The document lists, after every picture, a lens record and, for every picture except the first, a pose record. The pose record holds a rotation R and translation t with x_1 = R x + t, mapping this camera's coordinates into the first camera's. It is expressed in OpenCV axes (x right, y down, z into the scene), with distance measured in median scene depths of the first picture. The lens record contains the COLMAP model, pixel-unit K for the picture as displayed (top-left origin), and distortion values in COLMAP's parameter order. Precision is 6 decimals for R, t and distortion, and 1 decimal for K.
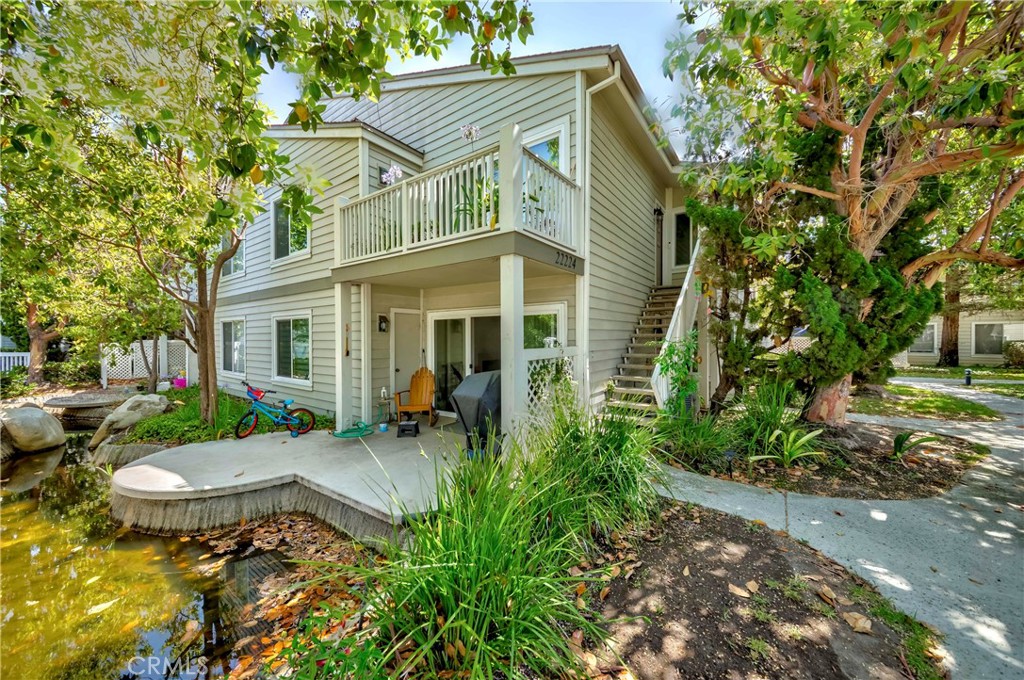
lens RADIAL K [[360.7, 0, 511.2], [0, 360.7, 338.7], [0, 0, 1]] dist [-0.000460, 0.001999]
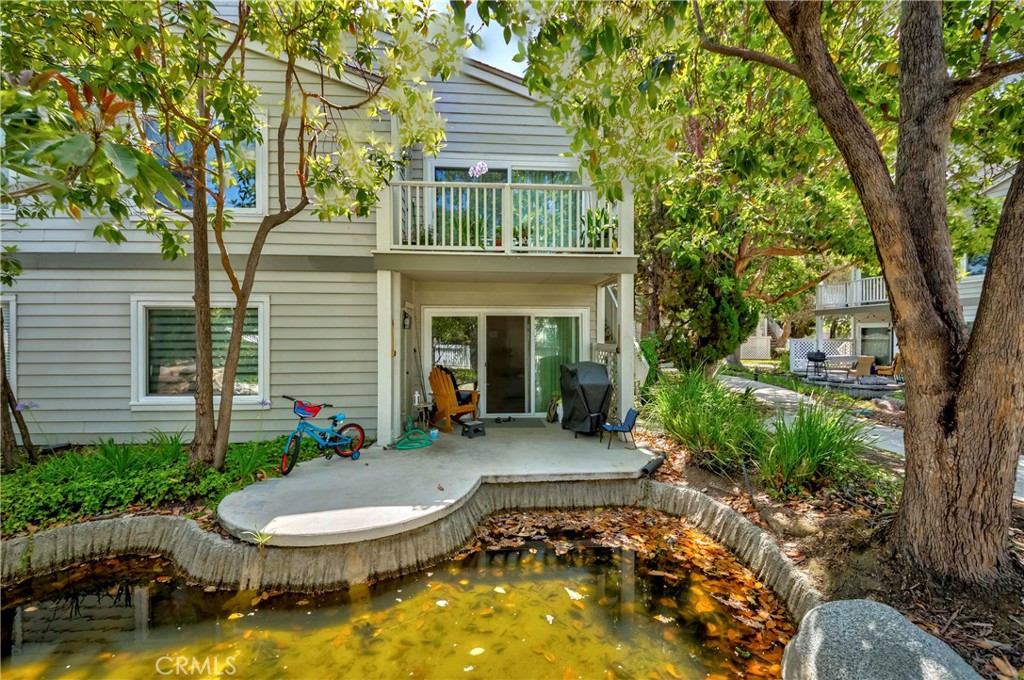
lens RADIAL K [[401.2, 0, 510.9], [0, 401.2, 341.4], [0, 0, 1]] dist [0.001202, 0.000018]
pose [[0.769037, -0.001356, 0.639203, -1.179029], [-0.001349, 0.999992, 0.003744, 0.011111], [-0.639203, -0.003742, 0.769029, 0.124796]]
